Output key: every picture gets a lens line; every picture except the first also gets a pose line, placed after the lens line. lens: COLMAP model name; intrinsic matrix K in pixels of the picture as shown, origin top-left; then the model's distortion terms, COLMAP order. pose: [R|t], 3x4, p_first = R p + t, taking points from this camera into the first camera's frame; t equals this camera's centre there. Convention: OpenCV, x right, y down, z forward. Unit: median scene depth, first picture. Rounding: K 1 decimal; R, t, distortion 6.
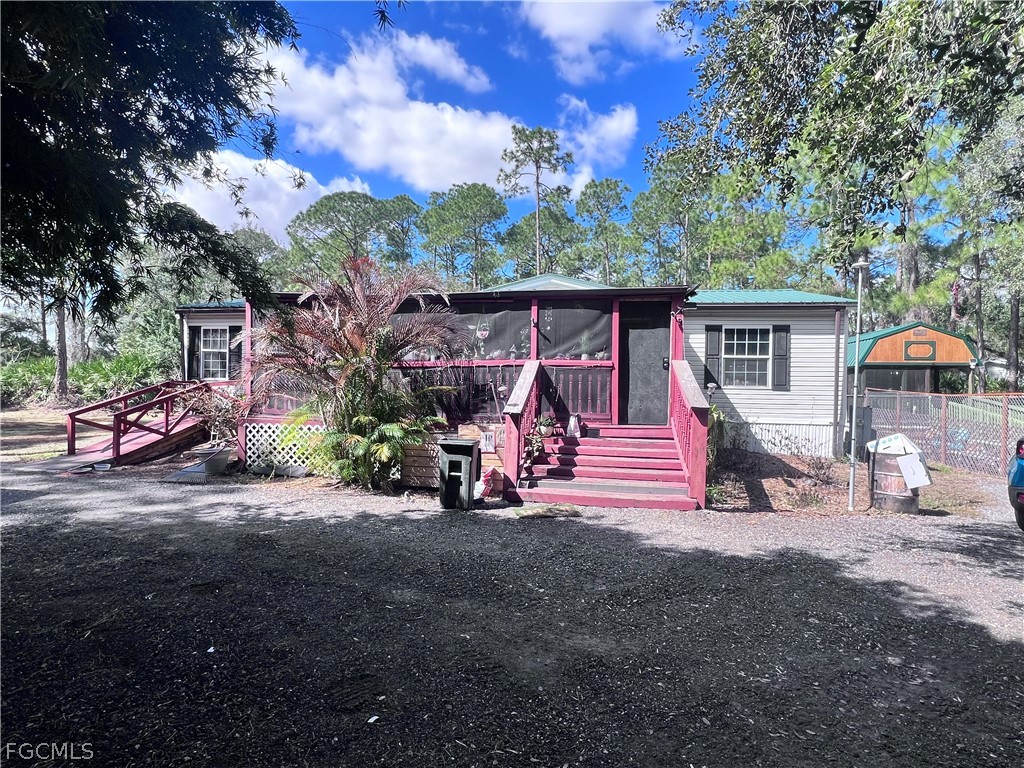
lens RADIAL K [[540.4, 0, 512.0], [0, 540.4, 384.0], [0, 0, 1]] dist [-0.001117, -0.000570]
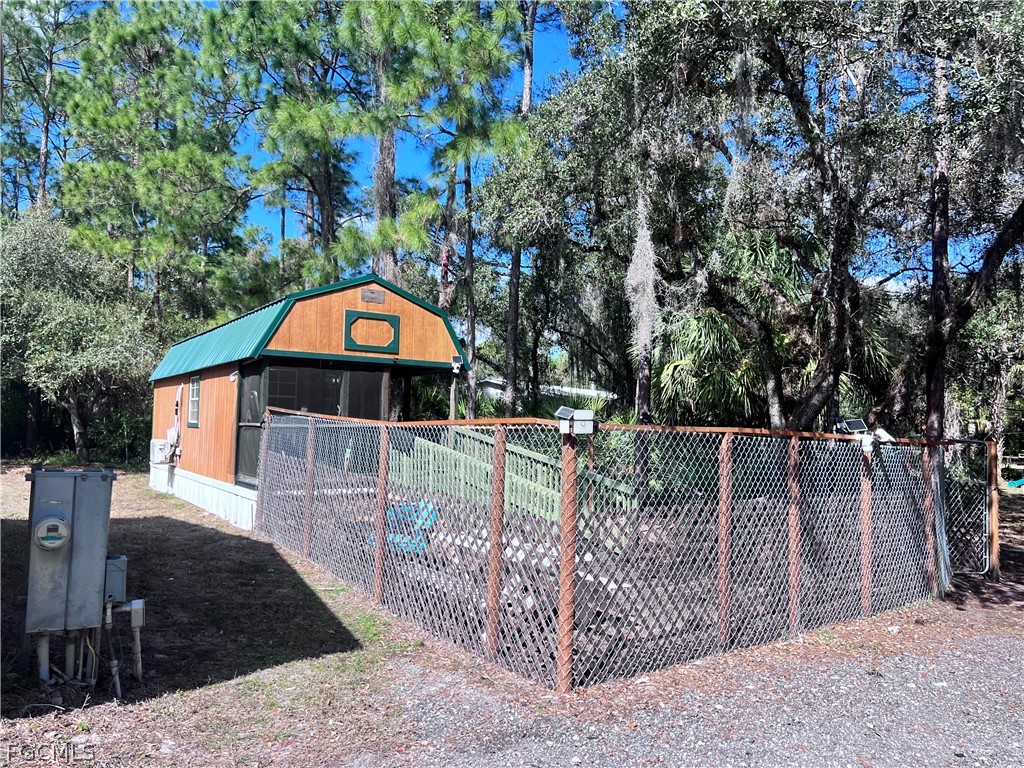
lens RADIAL K [[757.7, 0, 512.0], [0, 757.7, 384.0], [0, 0, 1]] dist [0.003126, 0.001913]
pose [[0.728879, 0.036228, 0.683683, 0.376004], [-0.013774, 0.999173, -0.038261, 0.009096], [-0.684504, 0.018470, 0.728775, 0.409529]]
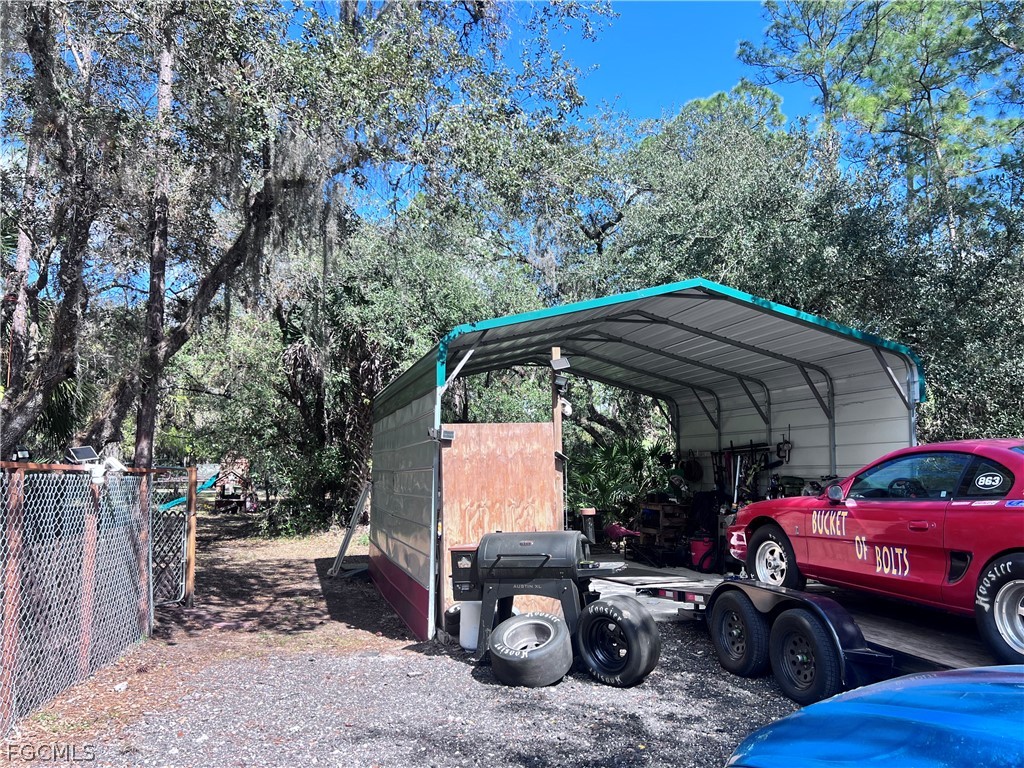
lens RADIAL K [[757.7, 0, 512.0], [0, 757.7, 384.0], [0, 0, 1]] dist [0.003126, 0.001913]
pose [[-0.211101, 0.082402, 0.973985, 0.484539], [-0.005765, 0.996318, -0.085541, 0.012139], [-0.977447, -0.023673, -0.209849, 0.584163]]
